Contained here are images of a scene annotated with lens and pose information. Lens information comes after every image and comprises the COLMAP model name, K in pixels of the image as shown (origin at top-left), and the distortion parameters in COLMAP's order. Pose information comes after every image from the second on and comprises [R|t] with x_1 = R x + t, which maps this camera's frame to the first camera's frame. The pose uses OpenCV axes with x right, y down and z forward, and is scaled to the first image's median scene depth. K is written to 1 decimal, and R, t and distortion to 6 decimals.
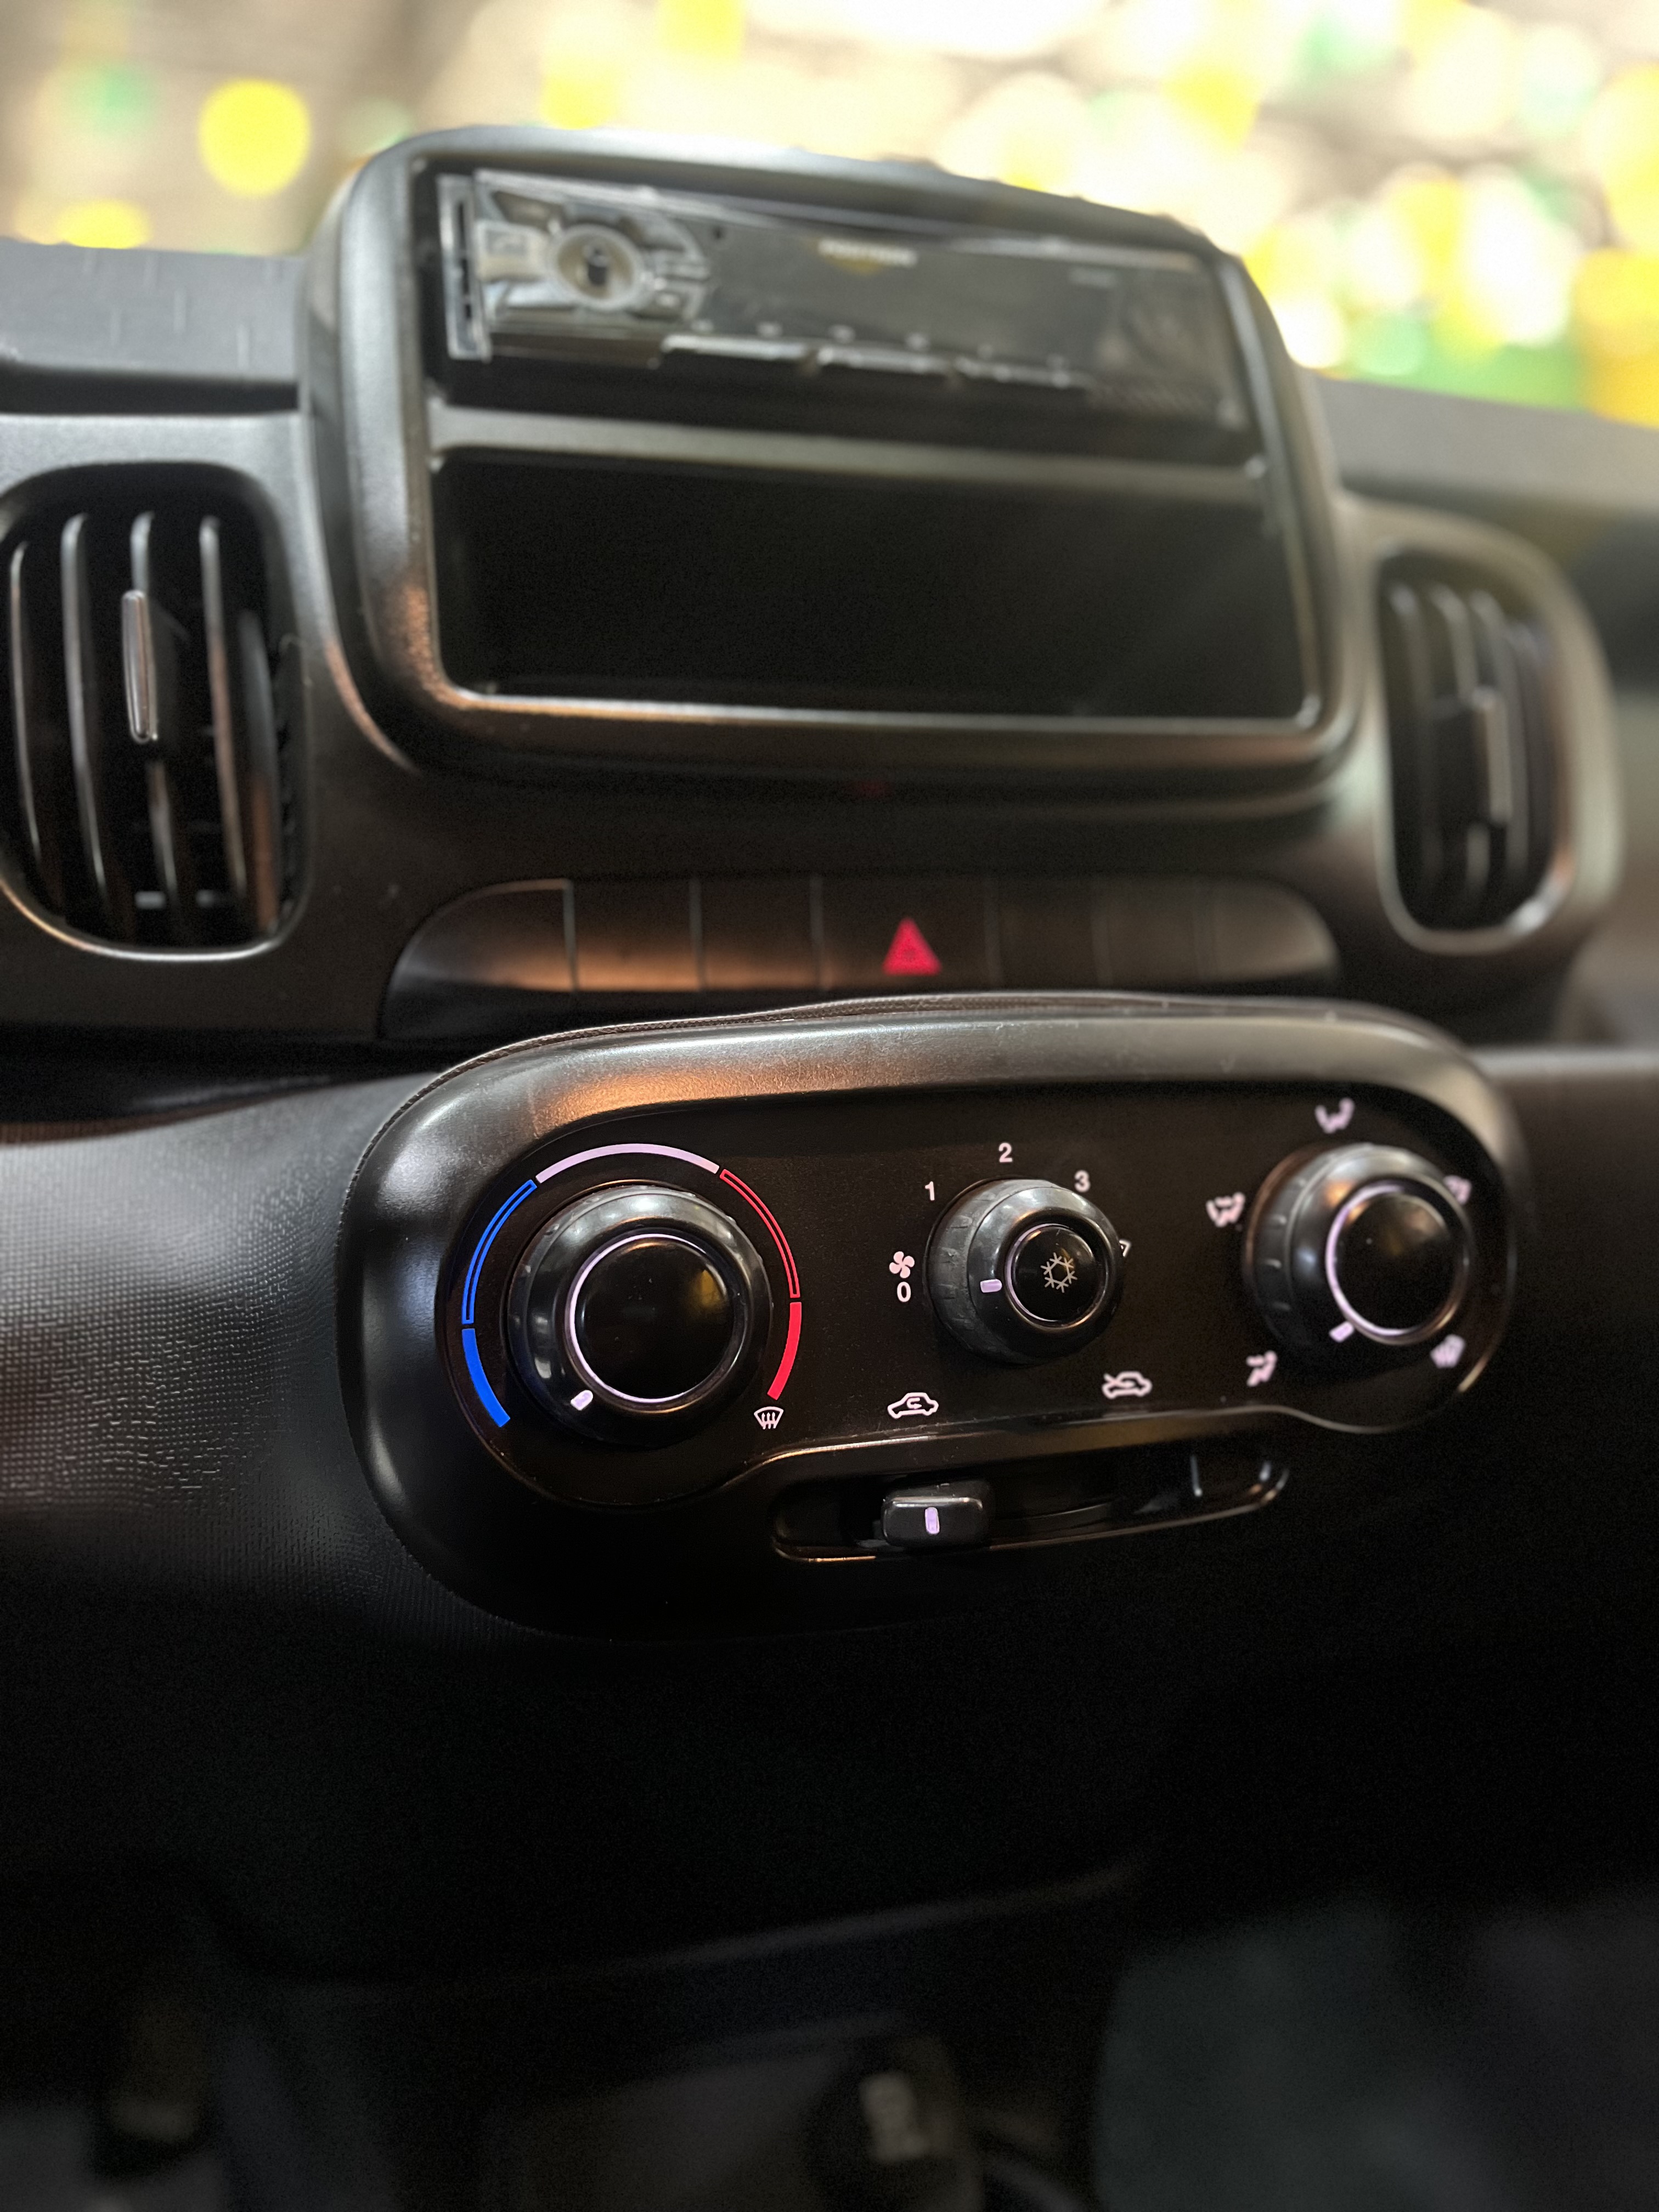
lens RADIAL K [[1698.1, 0, 843.1], [0, 1698.1, 1104.7], [0, 0, 1]] dist [0.015343, -0.012490]
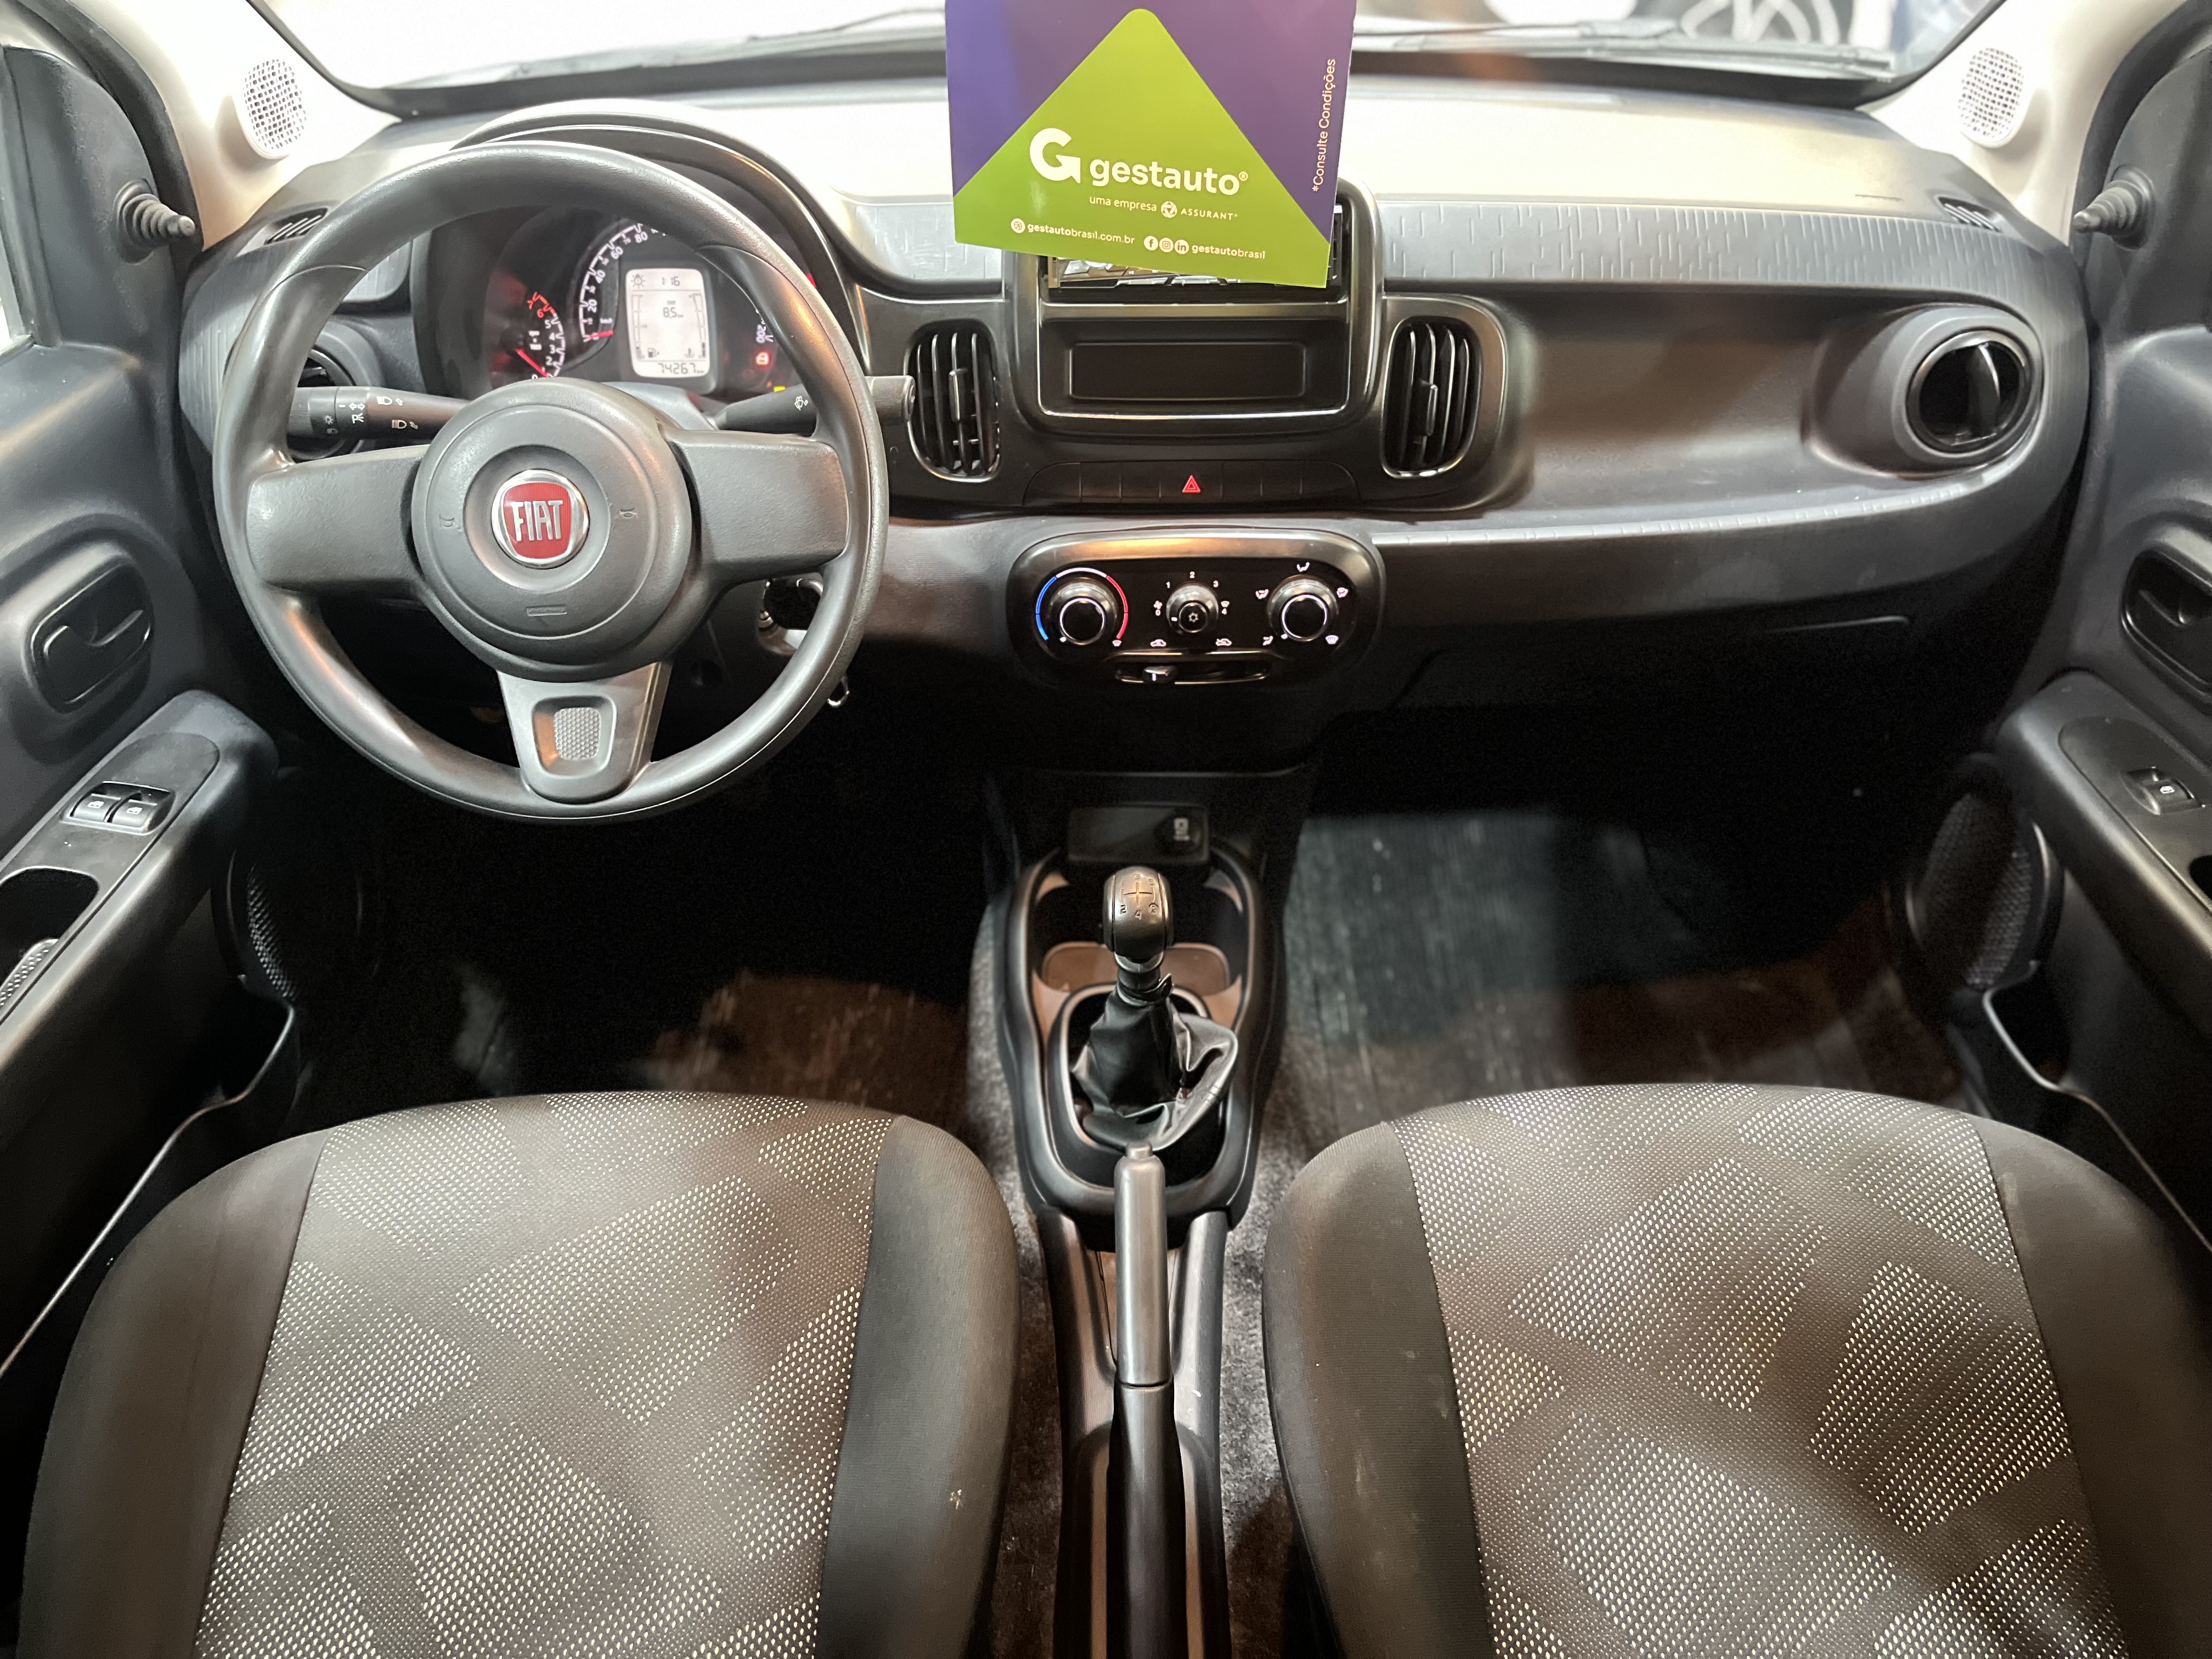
lens RADIAL K [[1698.1, 0, 1108.2], [0, 1698.1, 824.7], [0, 0, 1]] dist [0.015343, -0.012490]
pose [[0.957039, 0.155374, -0.244817, 0.828434], [-0.025340, 0.885900, 0.463183, -1.081607], [0.288850, -0.437081, 0.851778, -2.140404]]
